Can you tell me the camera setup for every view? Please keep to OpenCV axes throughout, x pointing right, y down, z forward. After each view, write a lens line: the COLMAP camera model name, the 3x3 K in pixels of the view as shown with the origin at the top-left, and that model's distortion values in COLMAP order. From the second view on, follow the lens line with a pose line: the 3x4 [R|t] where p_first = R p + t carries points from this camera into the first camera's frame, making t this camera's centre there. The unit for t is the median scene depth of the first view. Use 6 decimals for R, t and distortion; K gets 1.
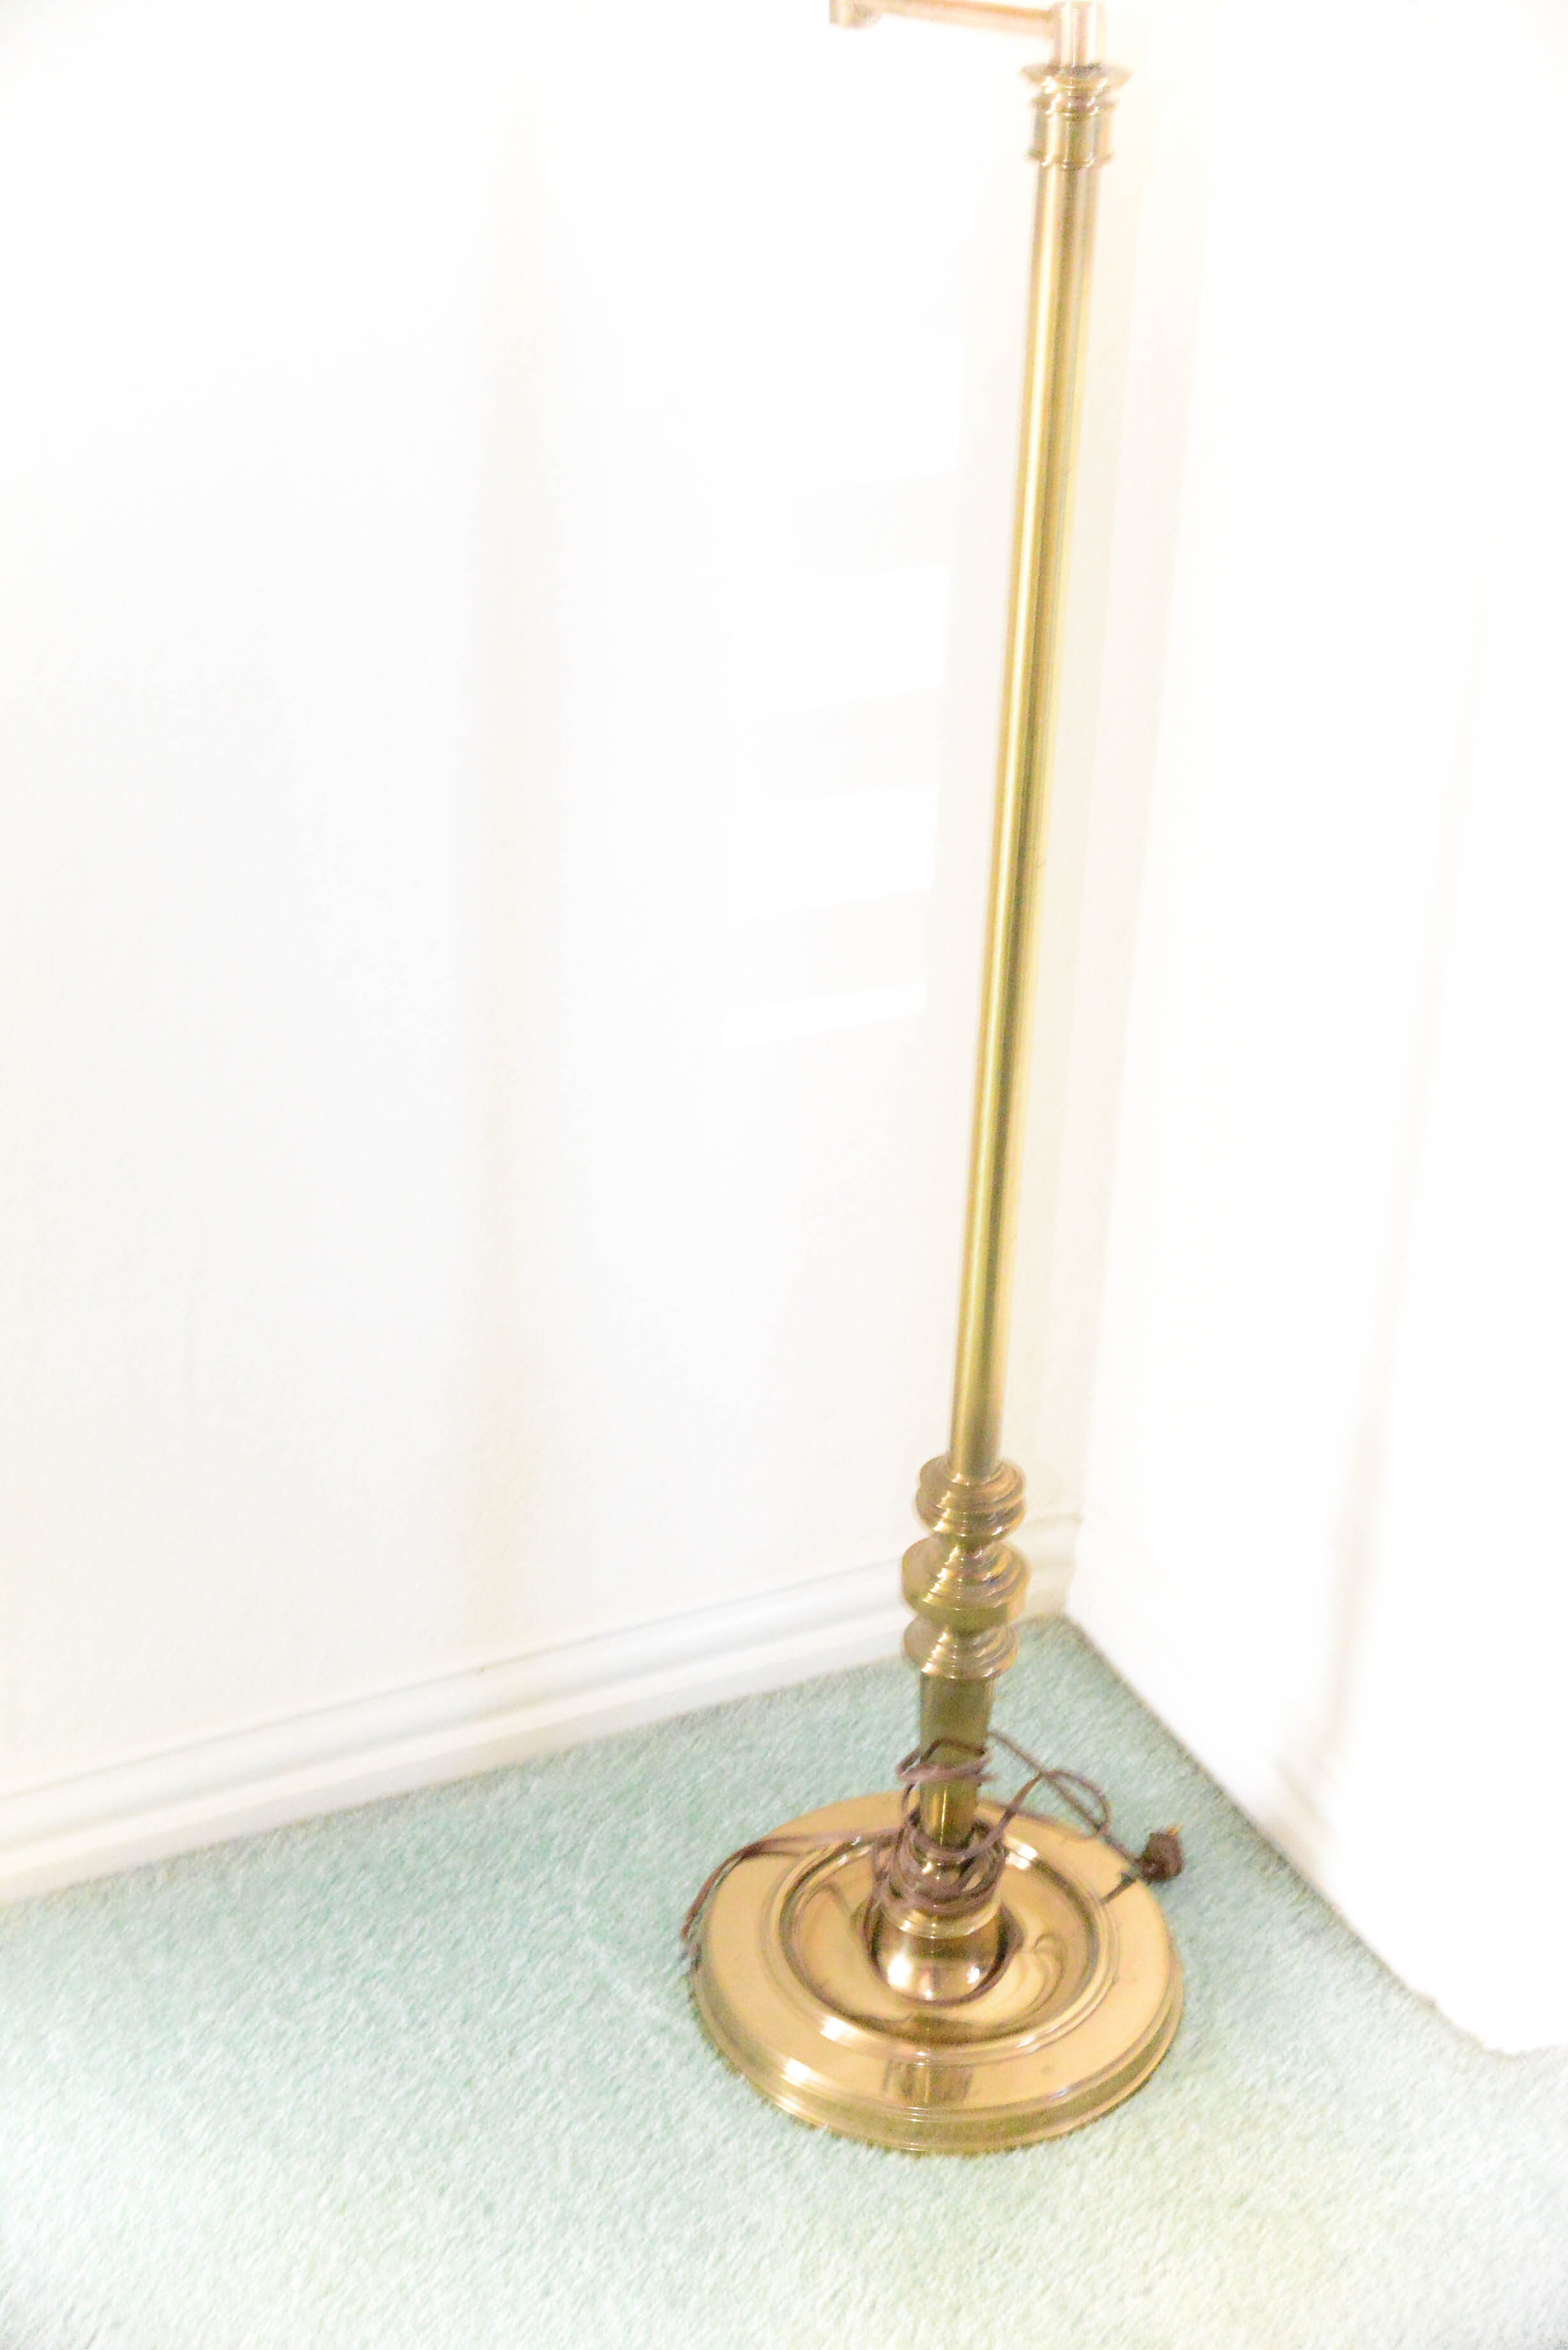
lens RADIAL K [[3207.2, 0, 747.6], [0, 3207.2, 1177.5], [0, 0, 1]] dist [0.014848, 0.040066]
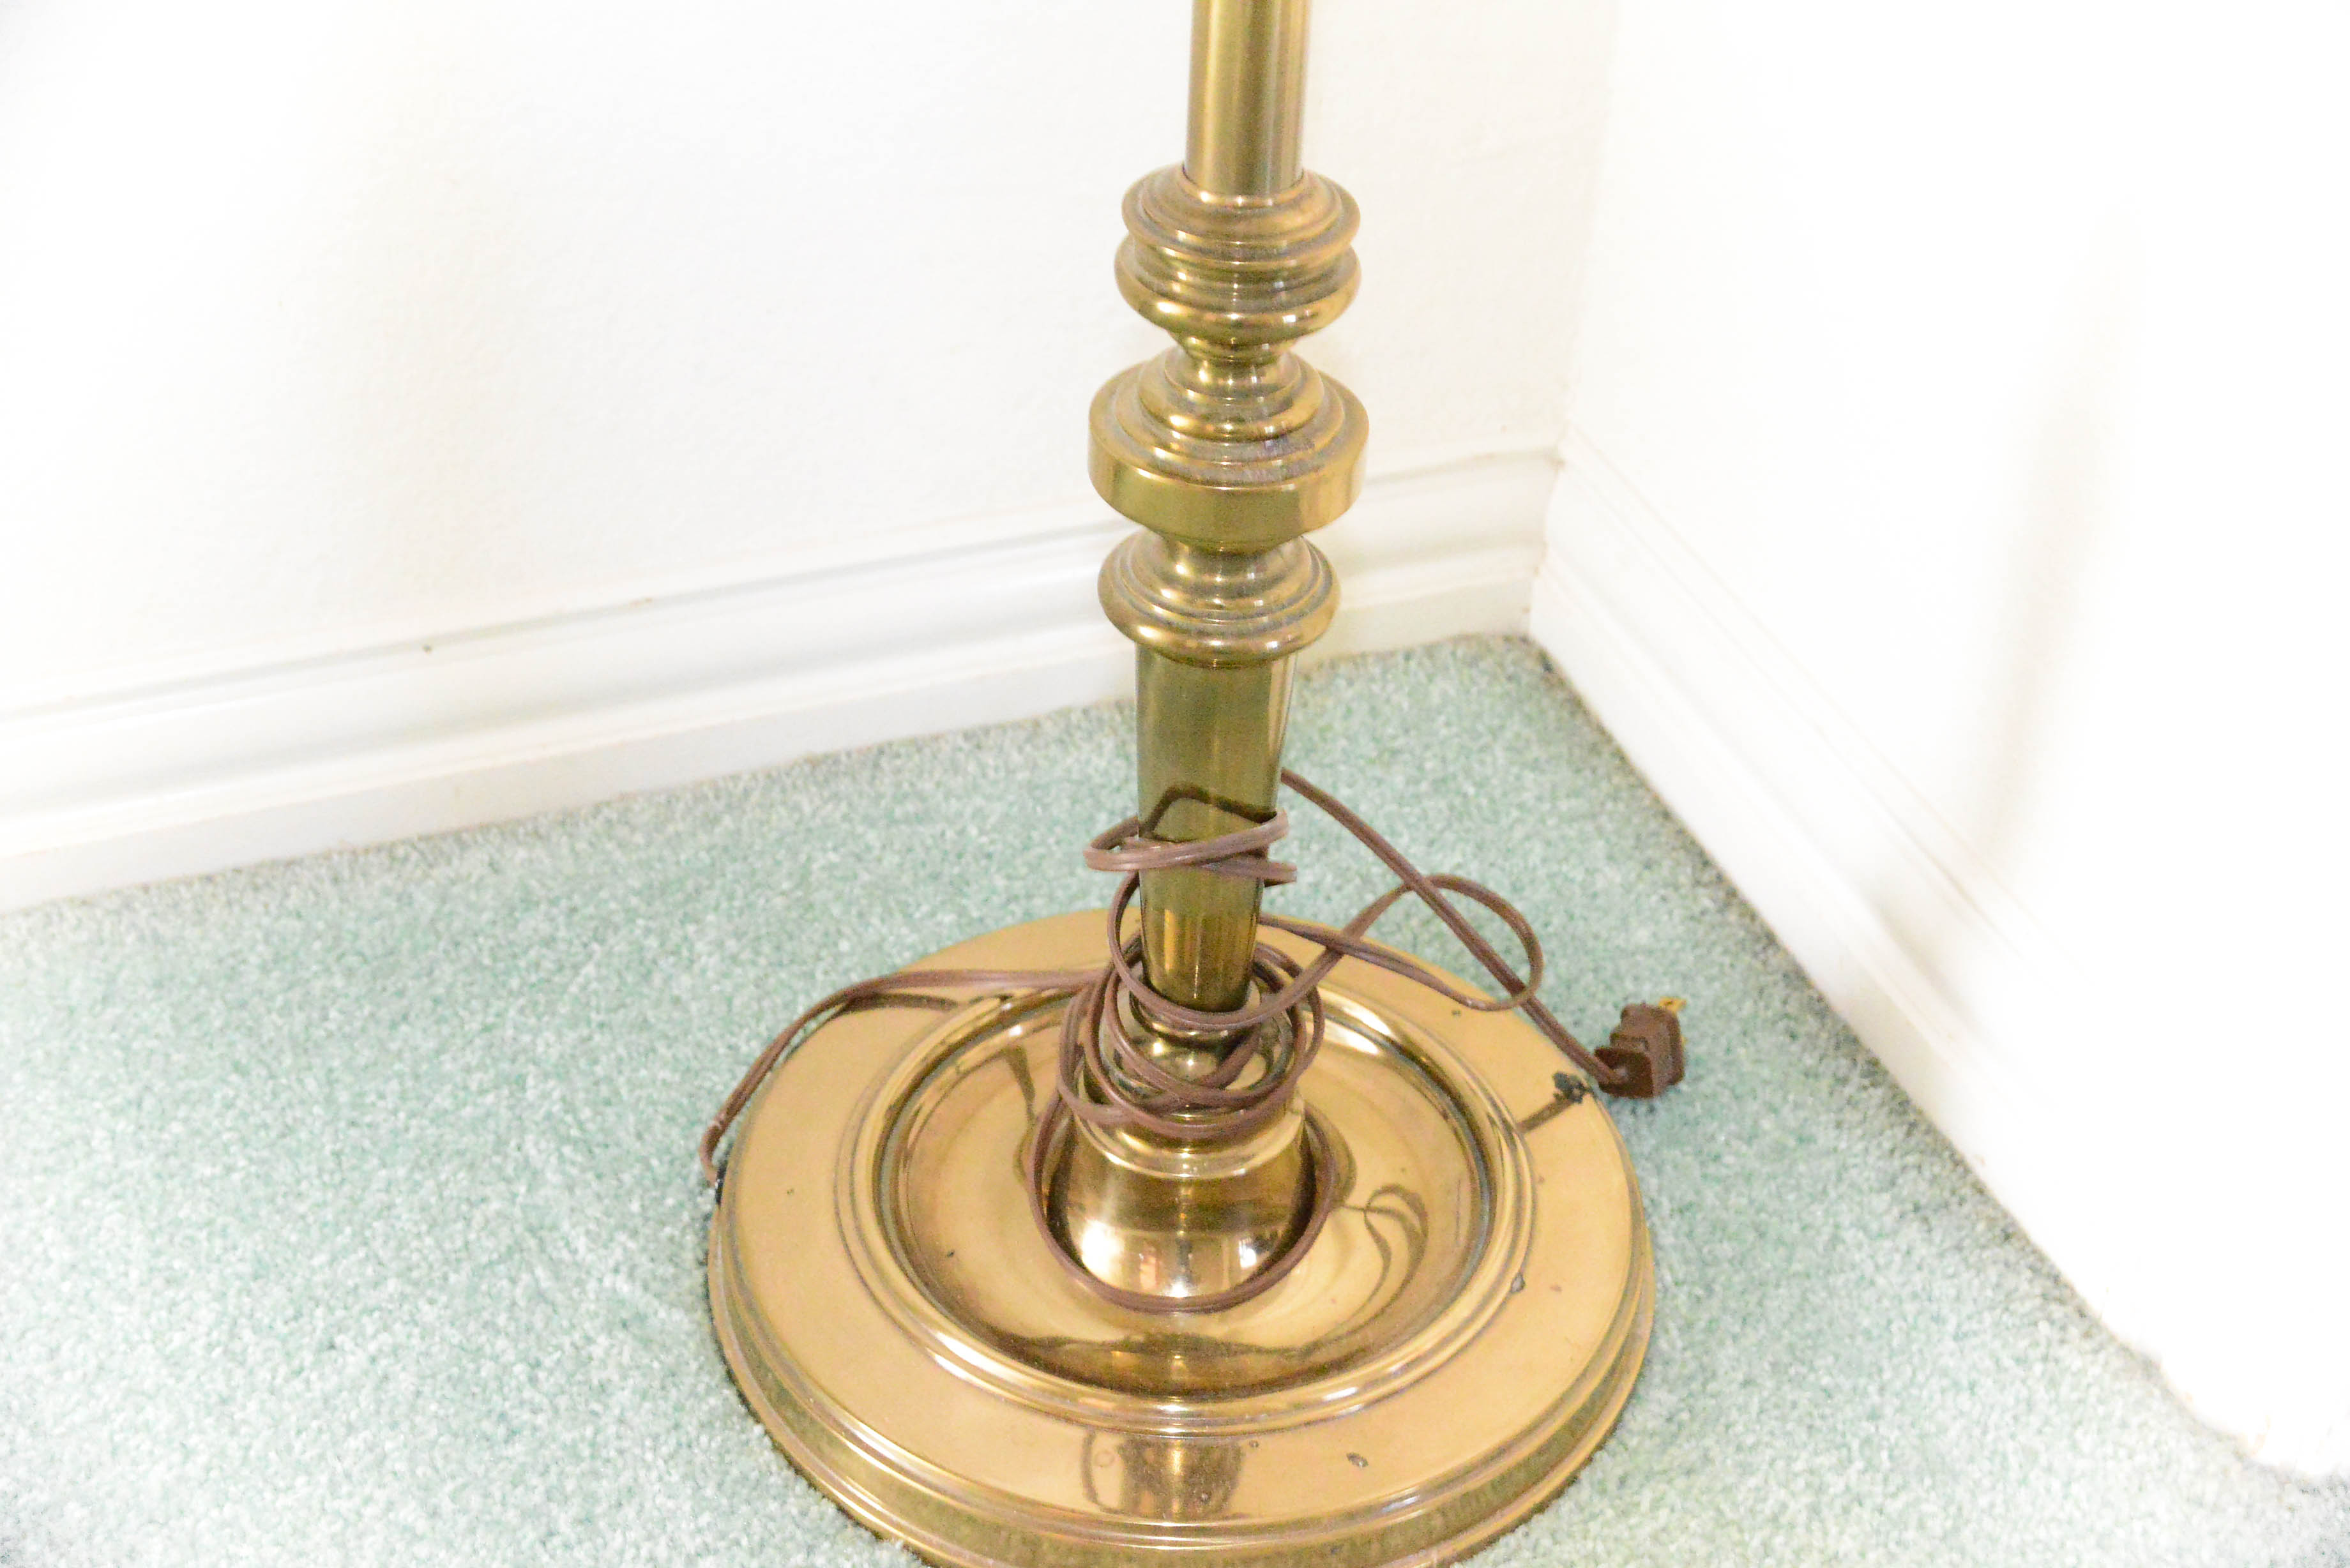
lens RADIAL K [[3207.2, 0, 1175.0], [0, 3207.2, 784.0], [0, 0, 1]] dist [0.014848, 0.040066]
pose [[0.996708, 0.054519, -0.060015, 0.085230], [-0.046328, 0.990391, 0.130302, 0.107408], [0.066542, -0.127093, 0.989656, 0.500422]]
